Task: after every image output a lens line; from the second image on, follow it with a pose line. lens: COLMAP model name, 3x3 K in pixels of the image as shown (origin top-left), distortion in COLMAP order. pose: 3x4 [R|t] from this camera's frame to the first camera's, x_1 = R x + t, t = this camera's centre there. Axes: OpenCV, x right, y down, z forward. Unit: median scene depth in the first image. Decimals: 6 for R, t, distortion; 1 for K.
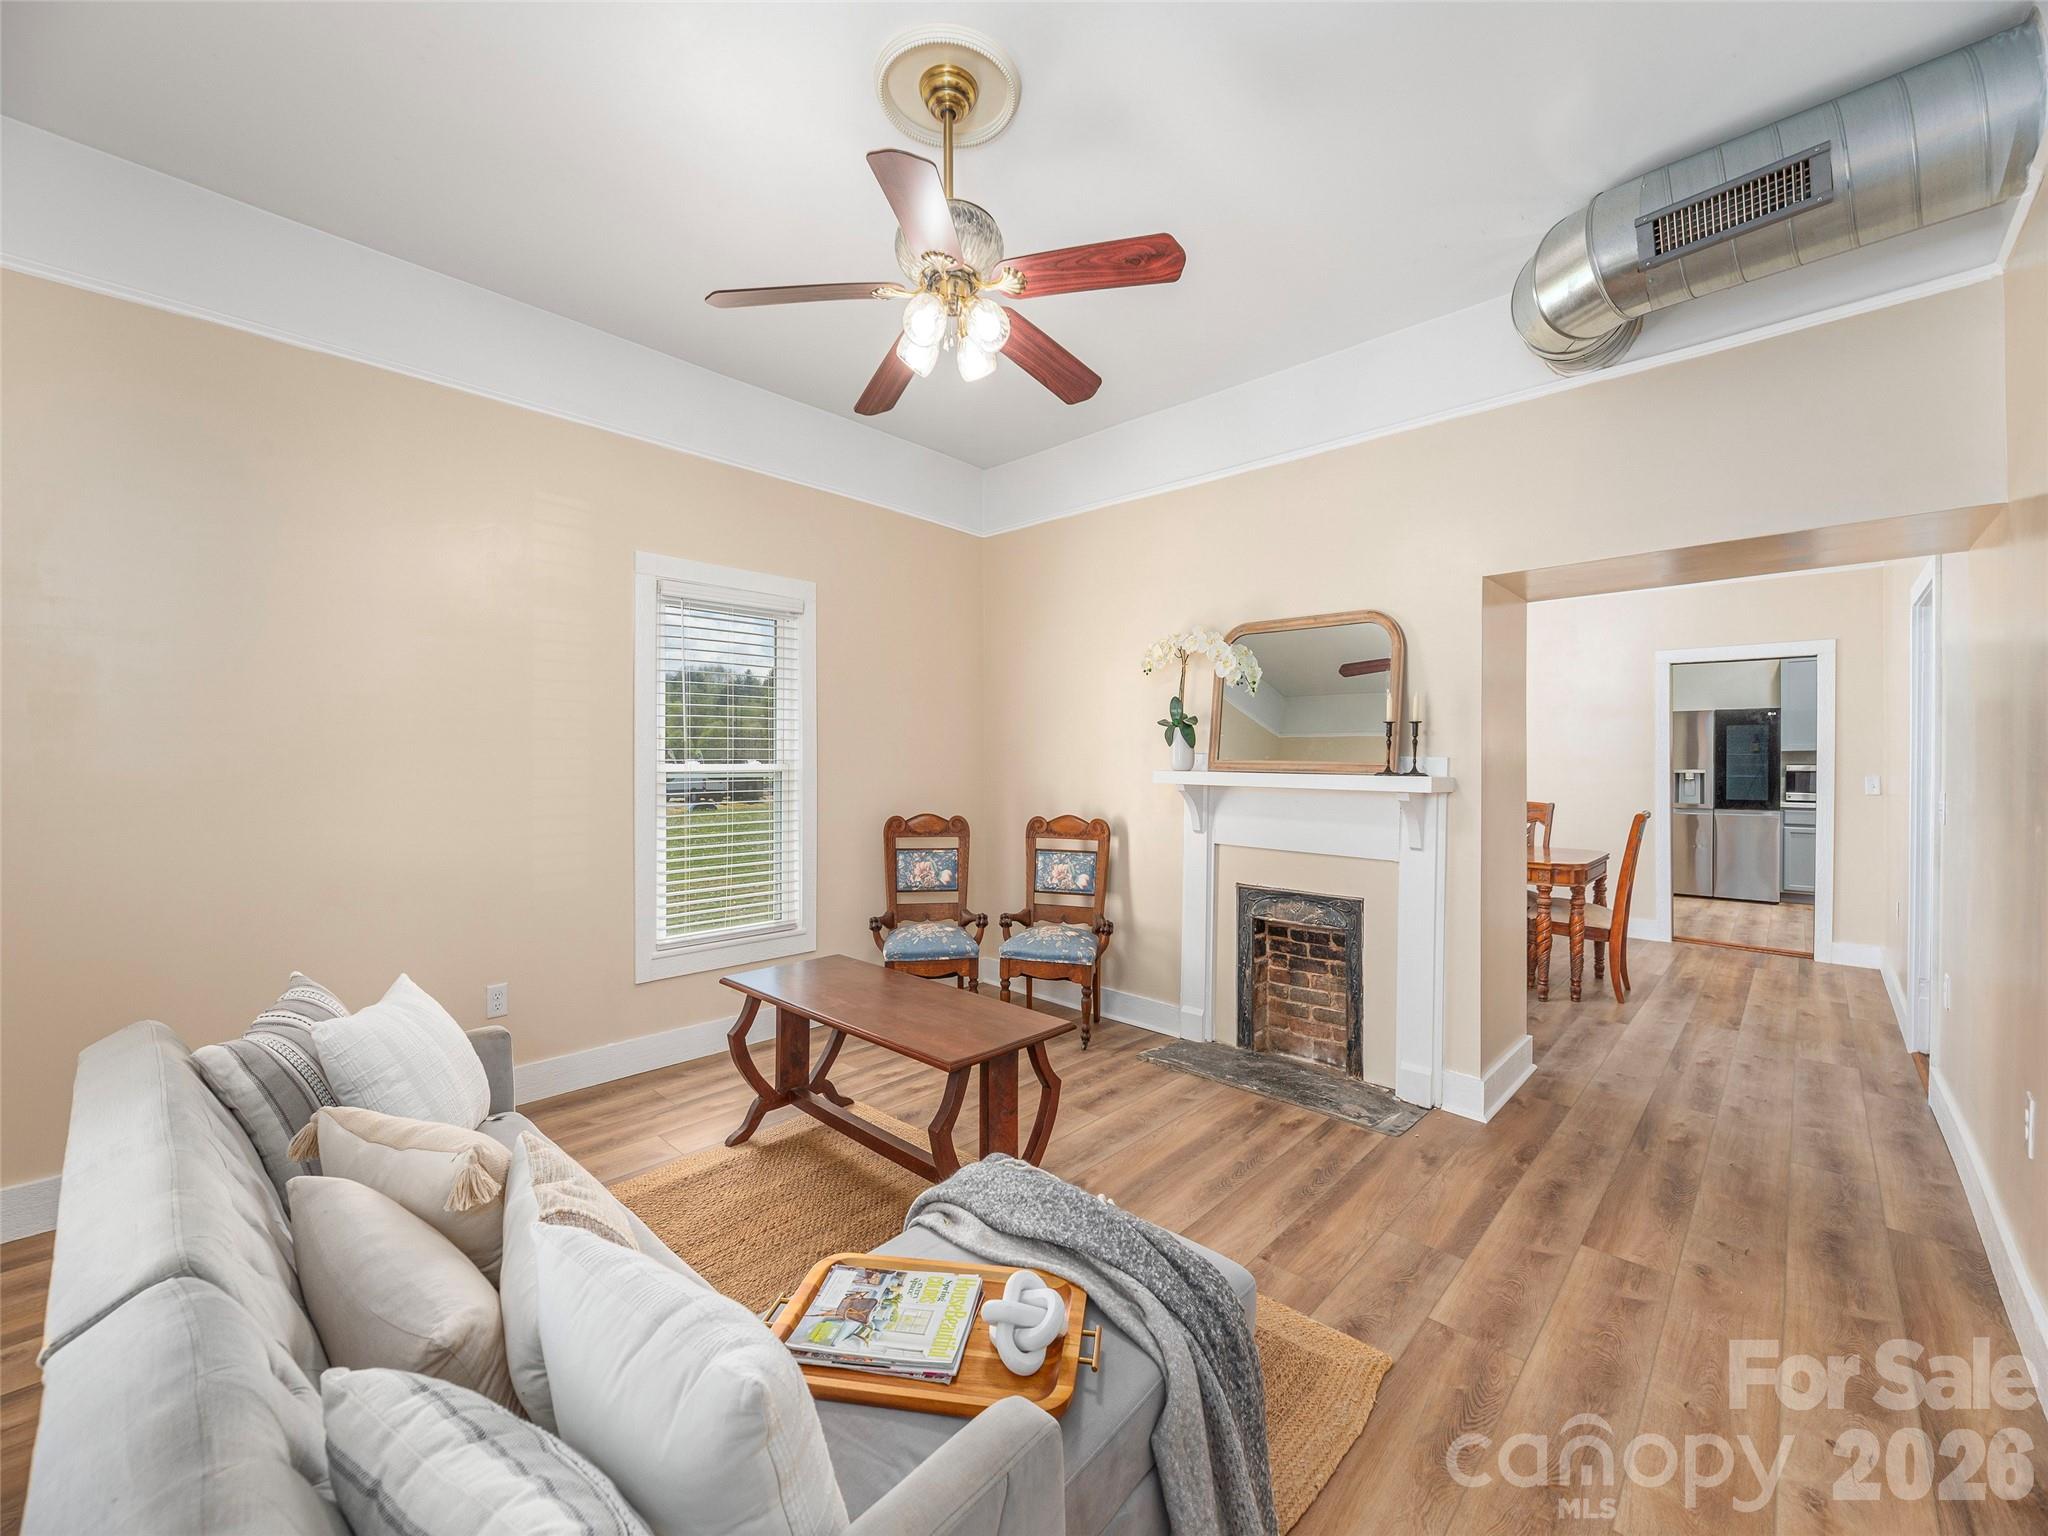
lens RADIAL K [[821.7, 0, 1009.4], [0, 821.7, 772.5], [0, 0, 1]] dist [-0.001047, -0.000066]
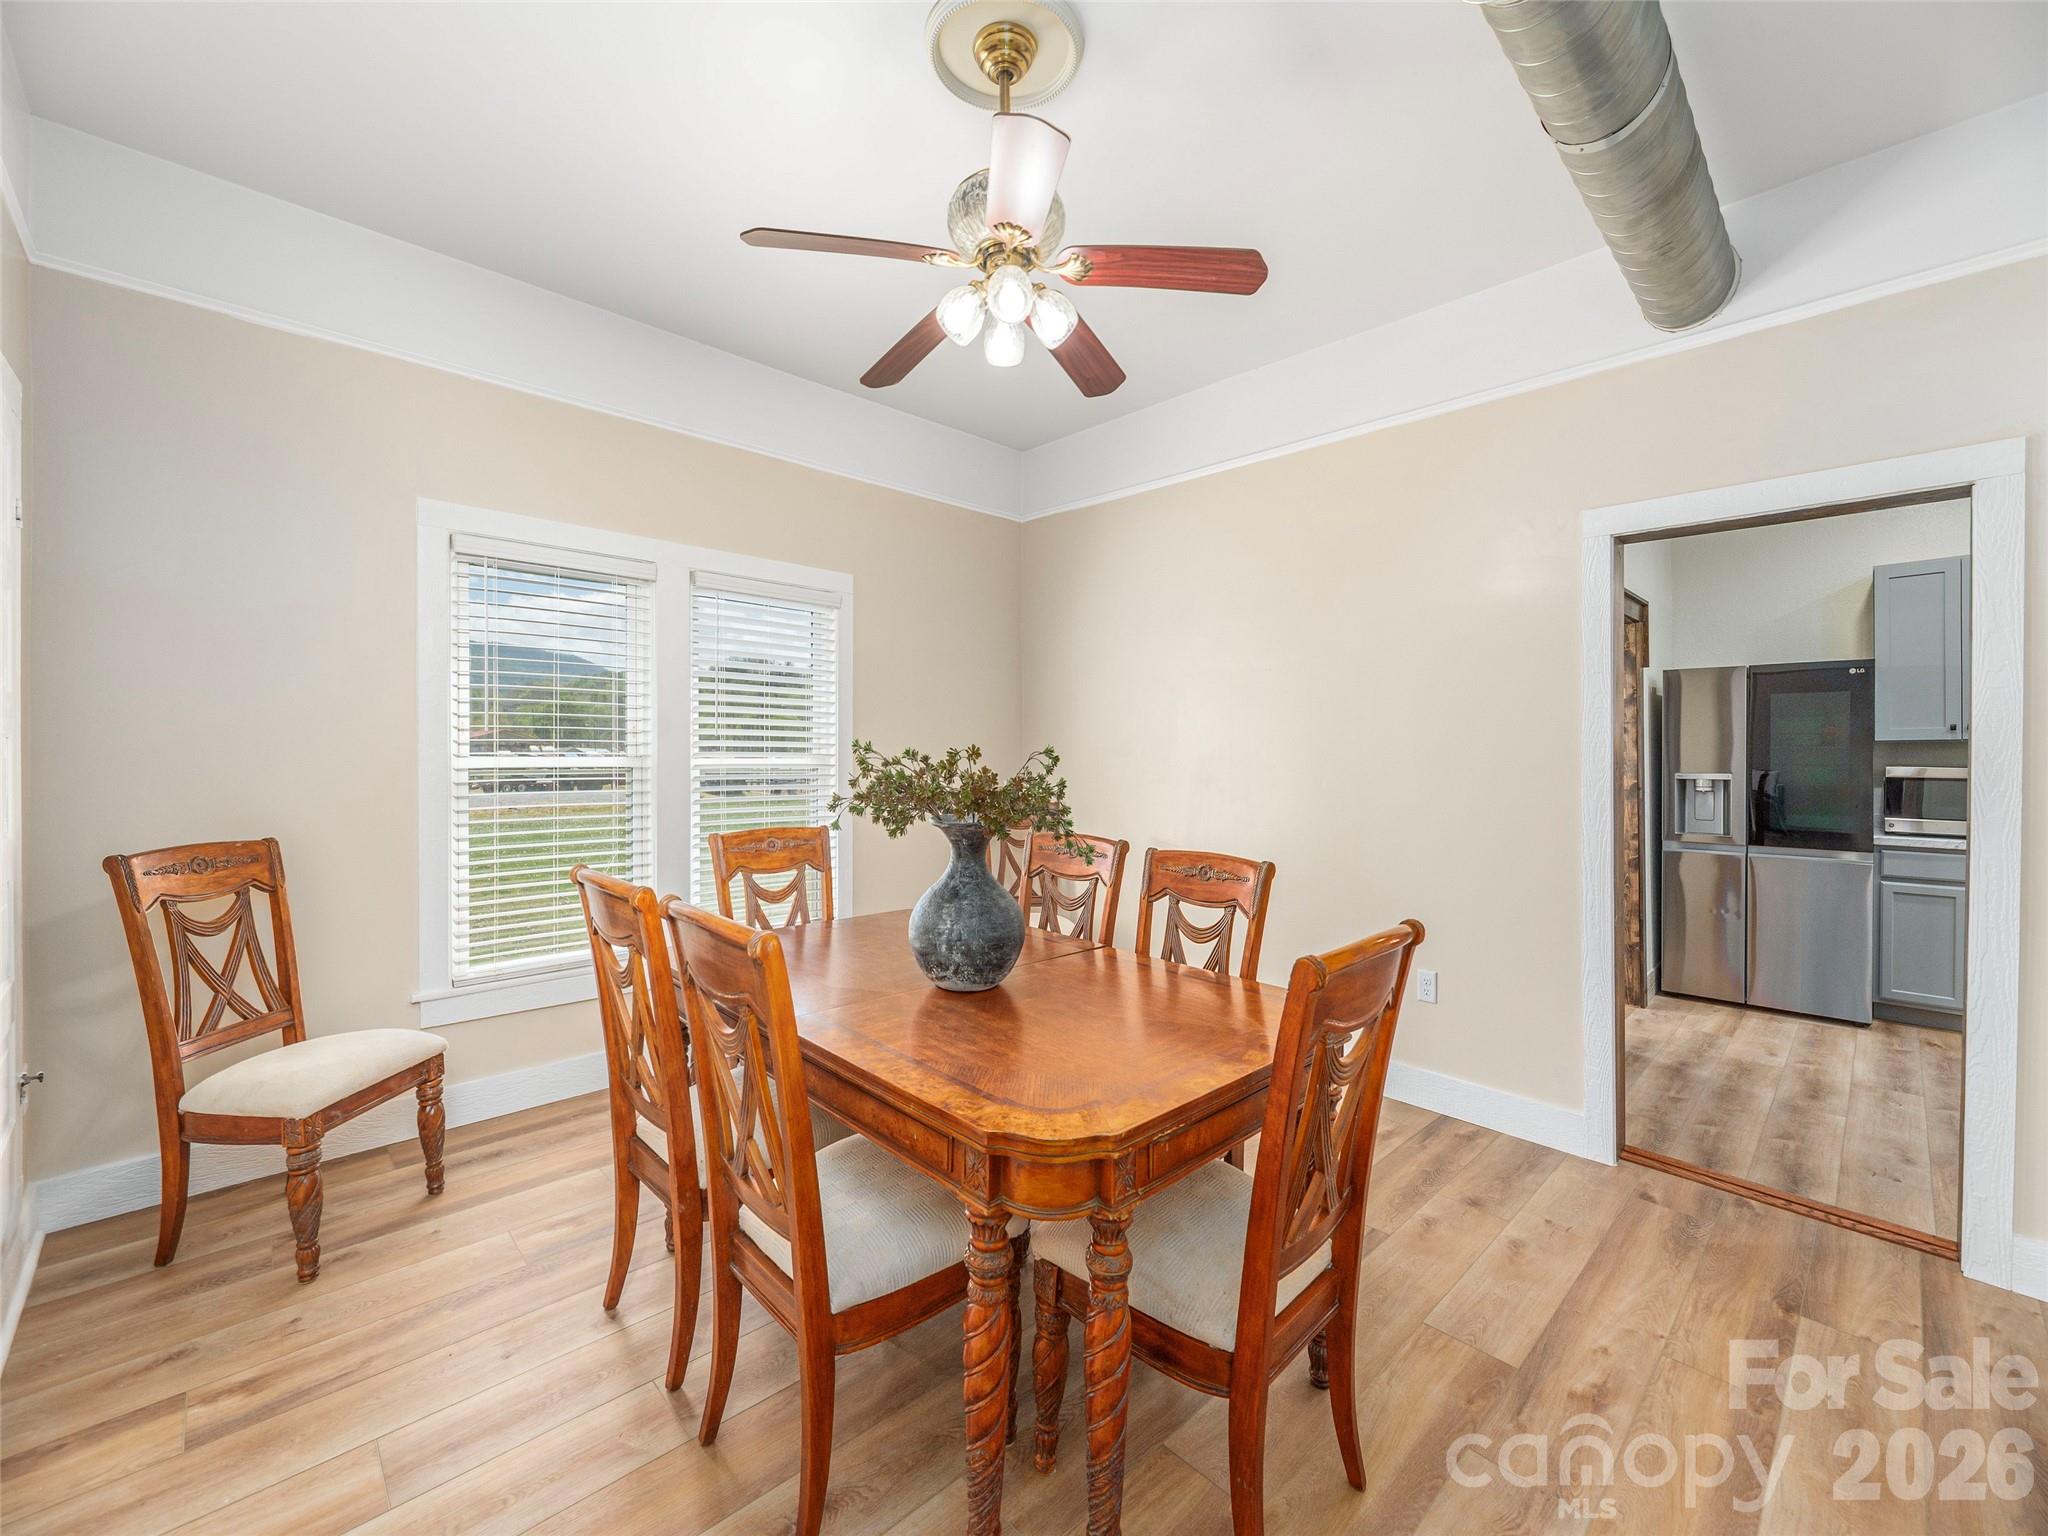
lens RADIAL K [[836.5, 0, 1024.0], [0, 836.5, 768.0], [0, 0, 1]] dist [0.010387, 0.000087]
pose [[0.999302, -0.000962, -0.037333, 0.418110], [0.001077, 0.999995, 0.003075, -0.010321], [0.037330, -0.003114, 0.999298, 0.441055]]
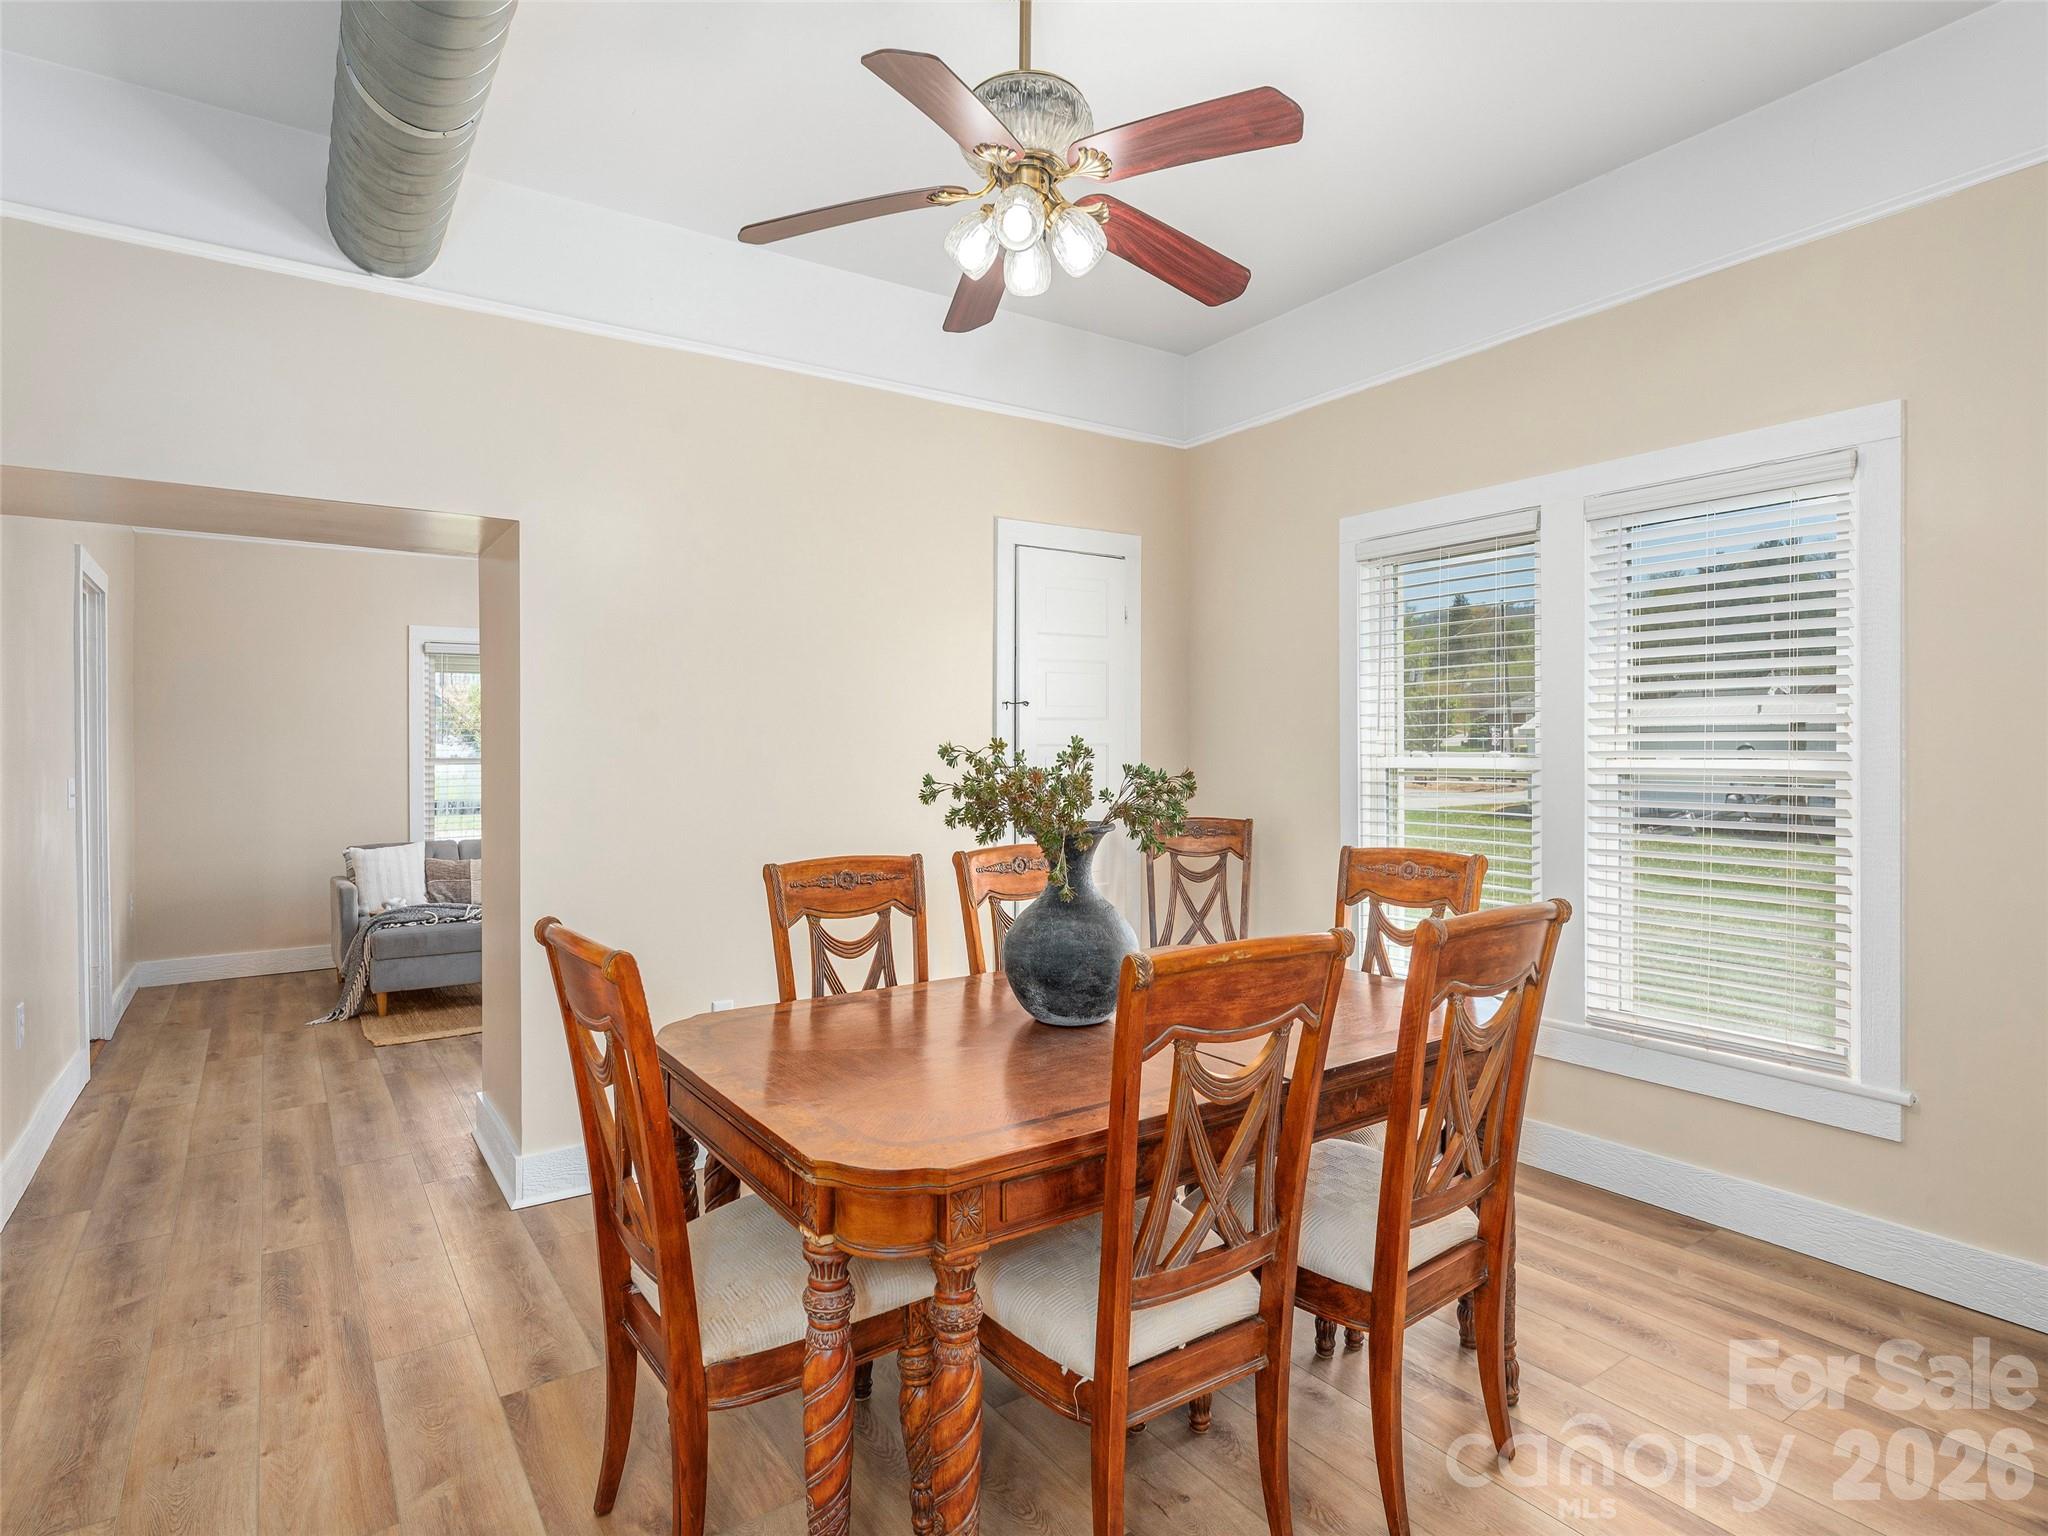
lens RADIAL K [[1091.7, 0, 1025.8], [0, 1091.7, 751.8], [0, 0, 1]] dist [0.001906, 0.000121]
pose [[-0.190643, 0.004261, -0.981650, 0.727610], [-0.007631, 0.999954, 0.005822, -0.011694], [0.981630, 0.008601, -0.190602, 0.799267]]
